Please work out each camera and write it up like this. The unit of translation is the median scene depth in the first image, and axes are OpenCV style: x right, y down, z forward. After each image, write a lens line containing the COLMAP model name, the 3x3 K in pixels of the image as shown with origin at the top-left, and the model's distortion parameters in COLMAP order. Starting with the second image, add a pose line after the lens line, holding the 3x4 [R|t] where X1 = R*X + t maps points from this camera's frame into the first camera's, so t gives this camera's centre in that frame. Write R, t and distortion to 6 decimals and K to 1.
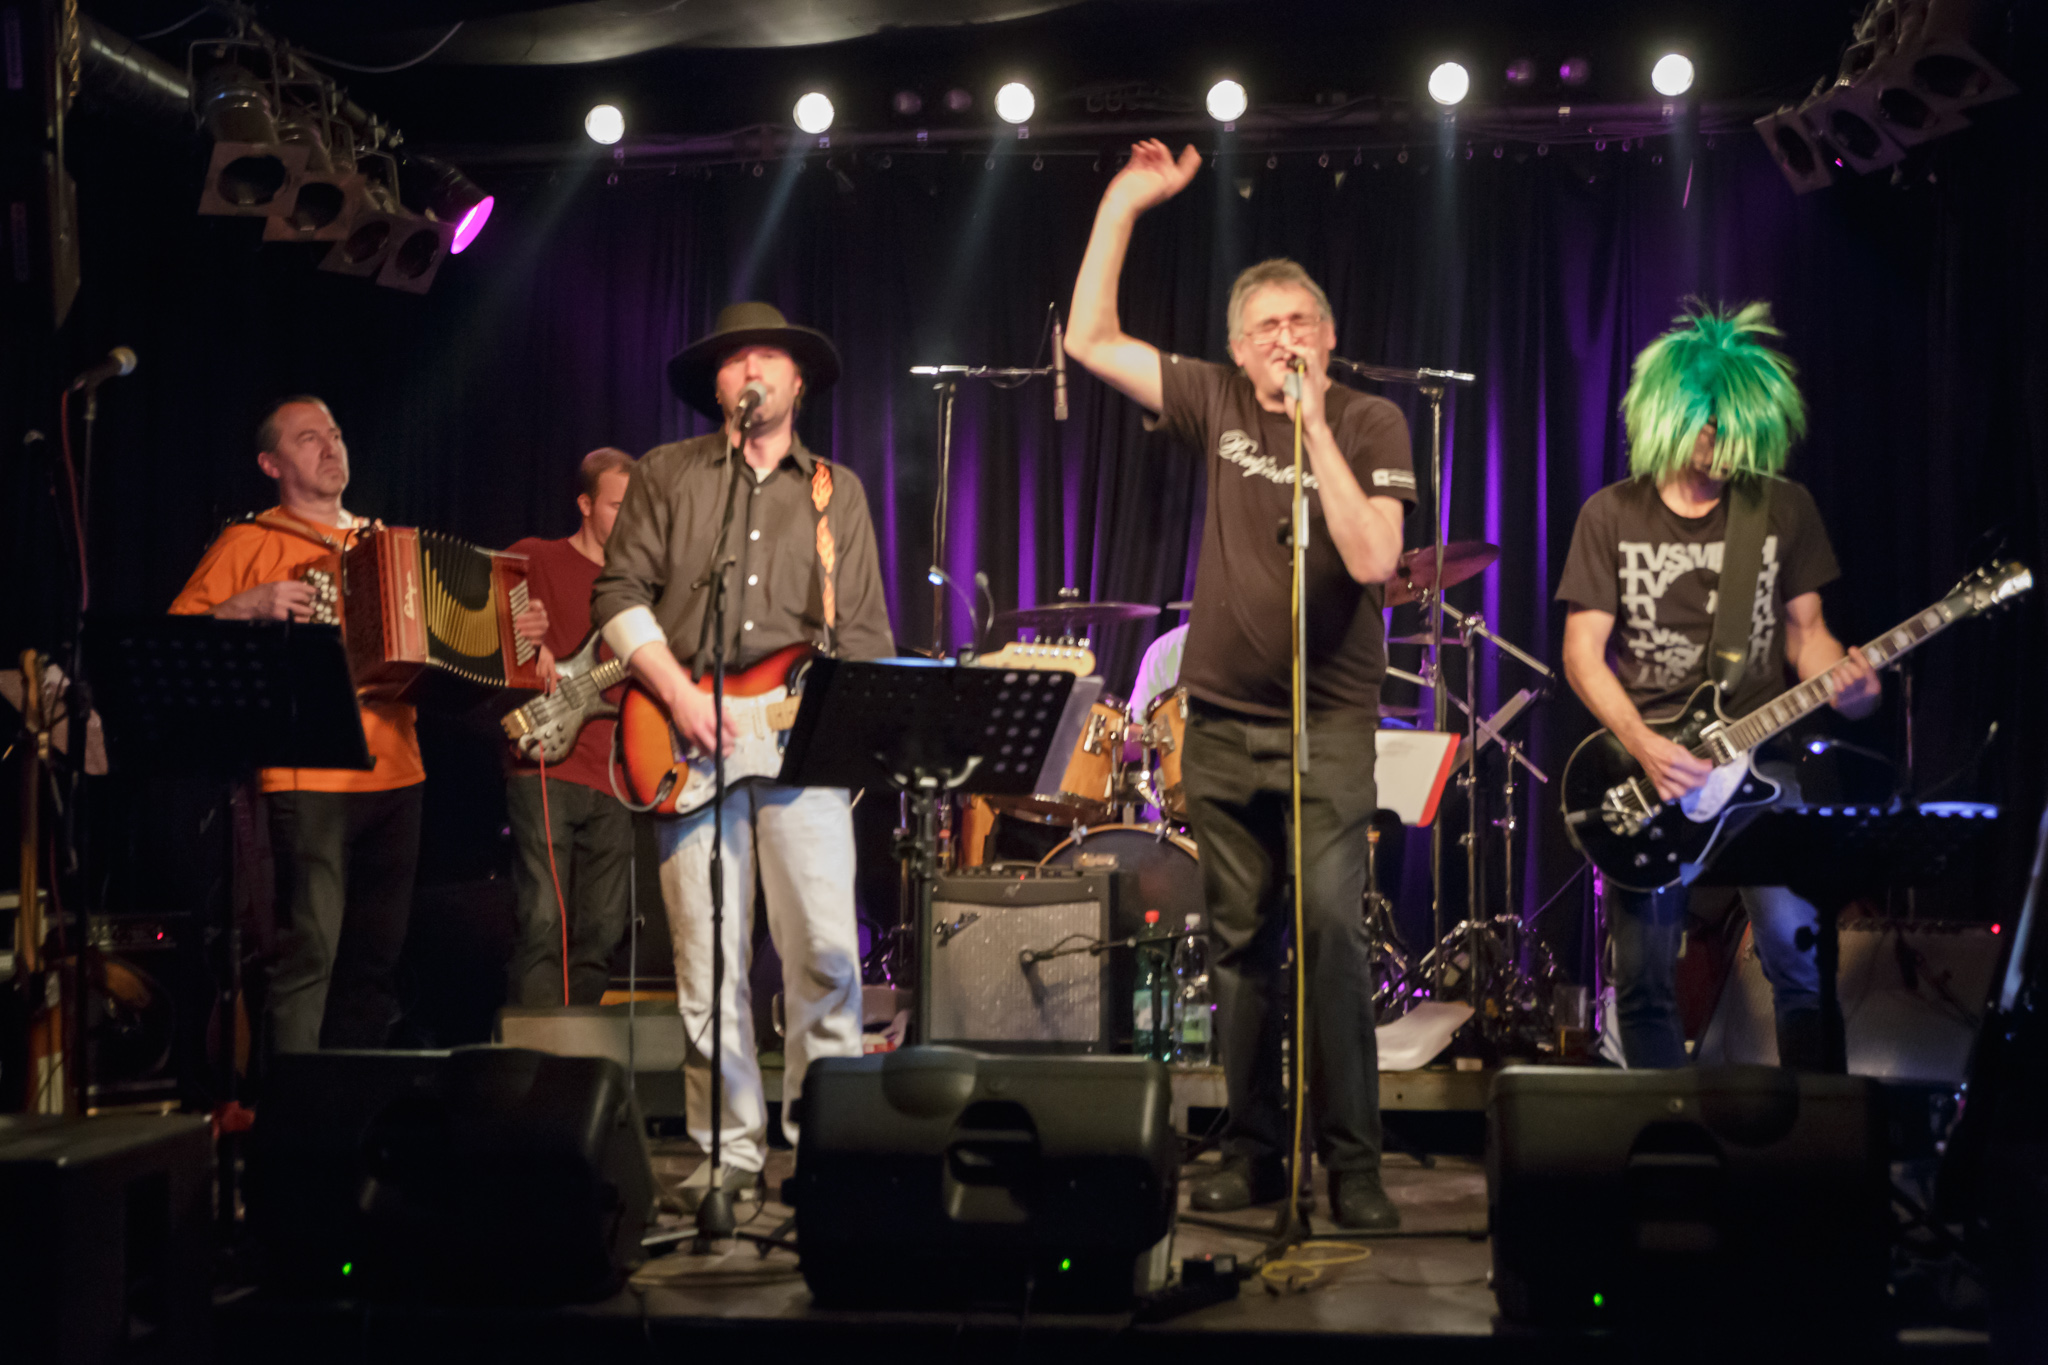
lens RADIAL K [[2844.8, 0, 1027.1], [0, 2844.8, 683.5], [0, 0, 1]] dist [0.035971, 0.000000]
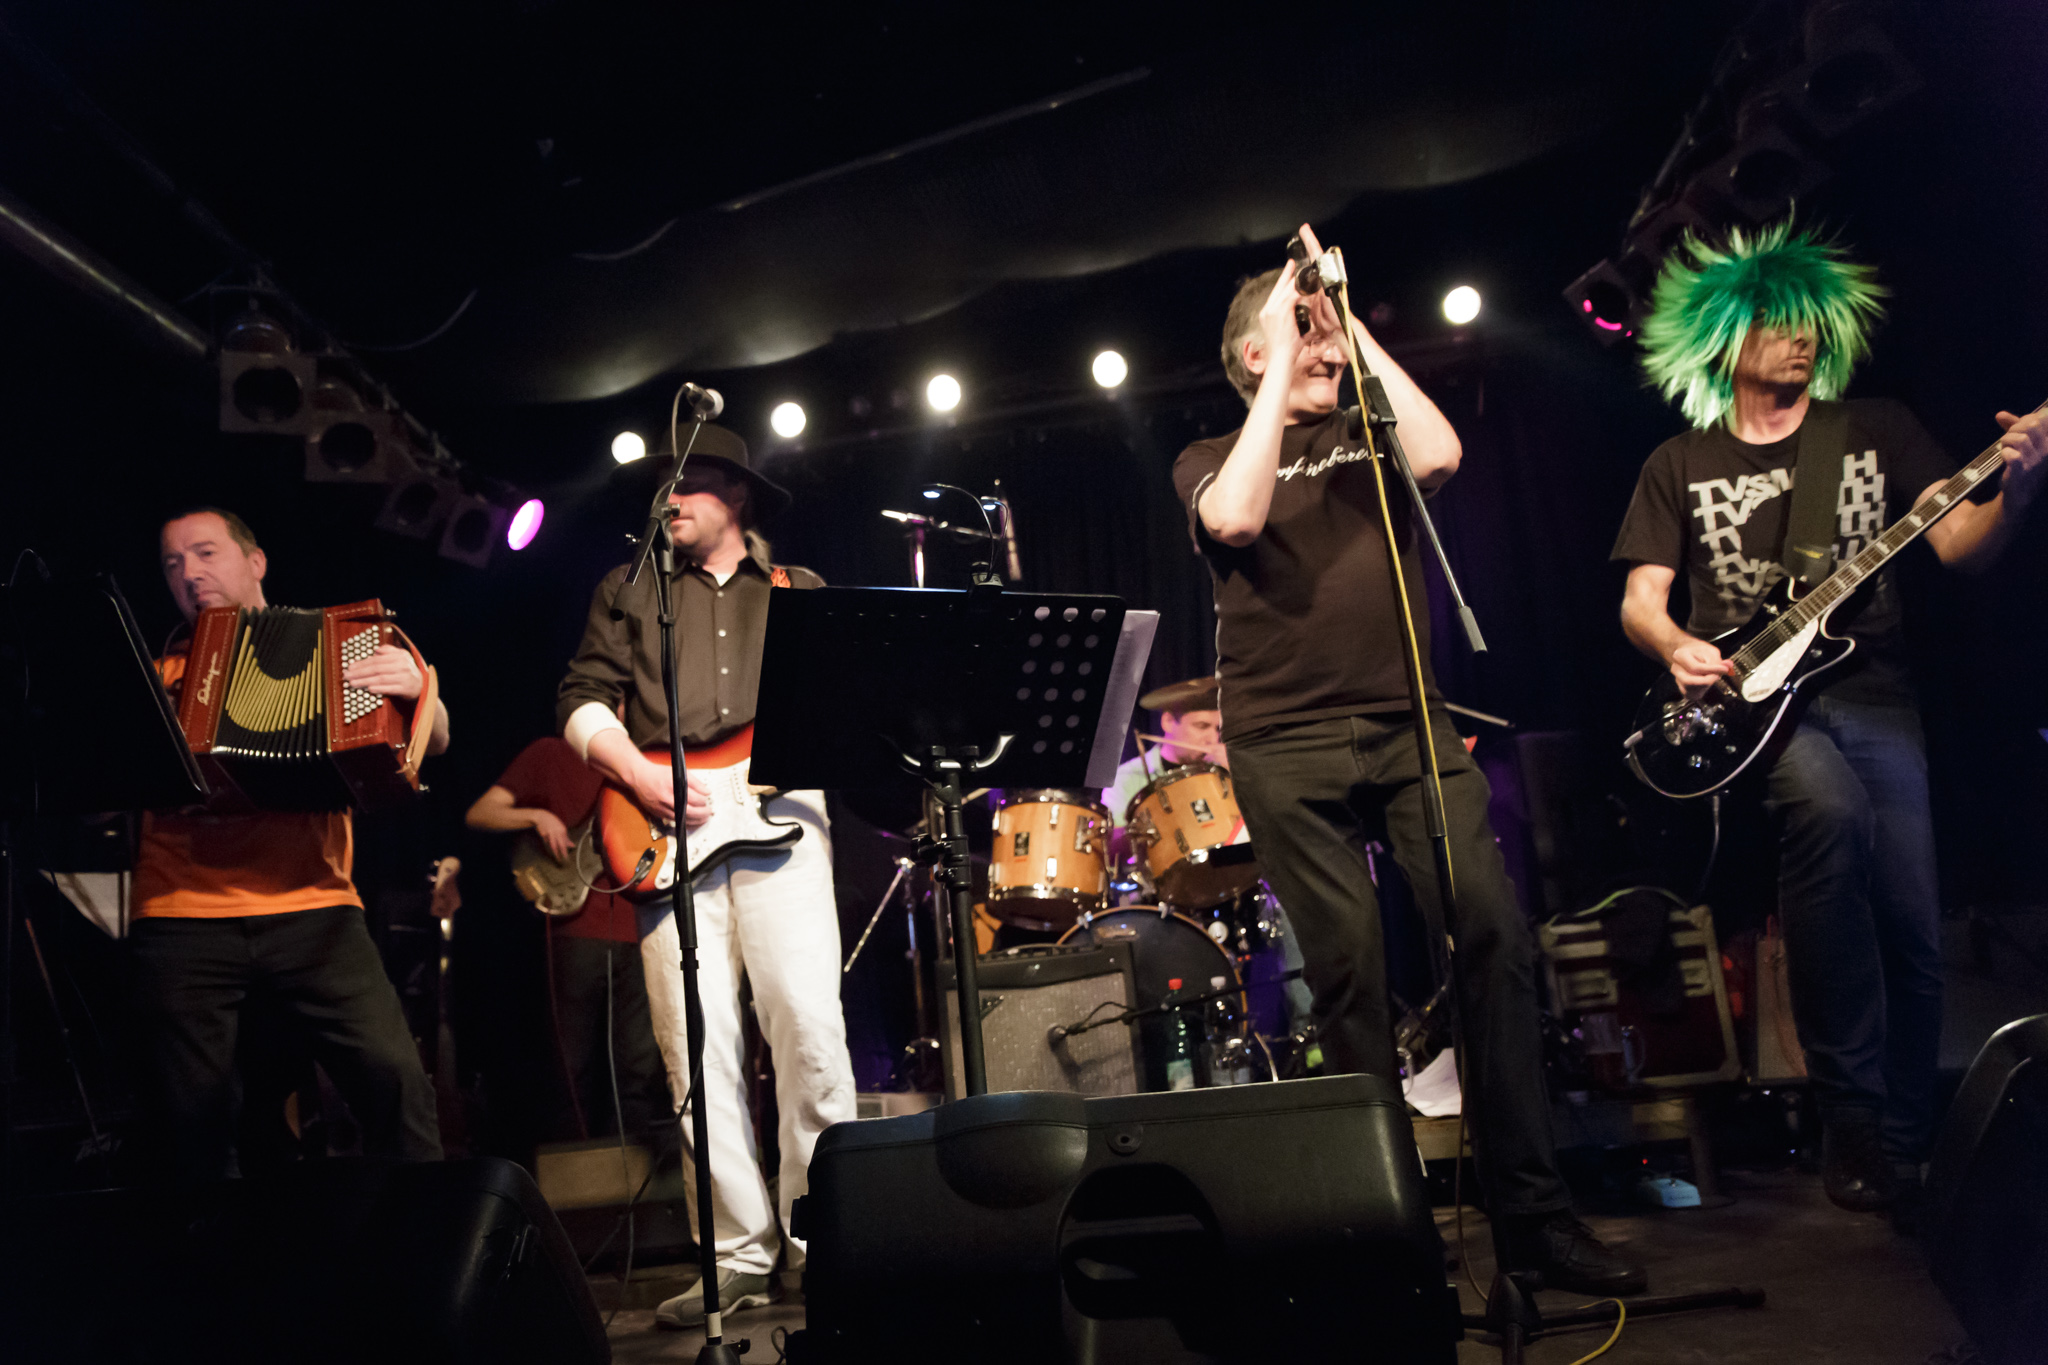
lens RADIAL K [[1603.4, 0, 934.0], [0, 1603.4, 732.8], [0, 0, 1]] dist [0.001850, 0.002028]
pose [[0.994882, -0.100826, -0.006578, -0.027686], [0.098883, 0.984955, -0.141722, 0.068328], [0.020768, 0.140346, 0.989885, 0.444188]]
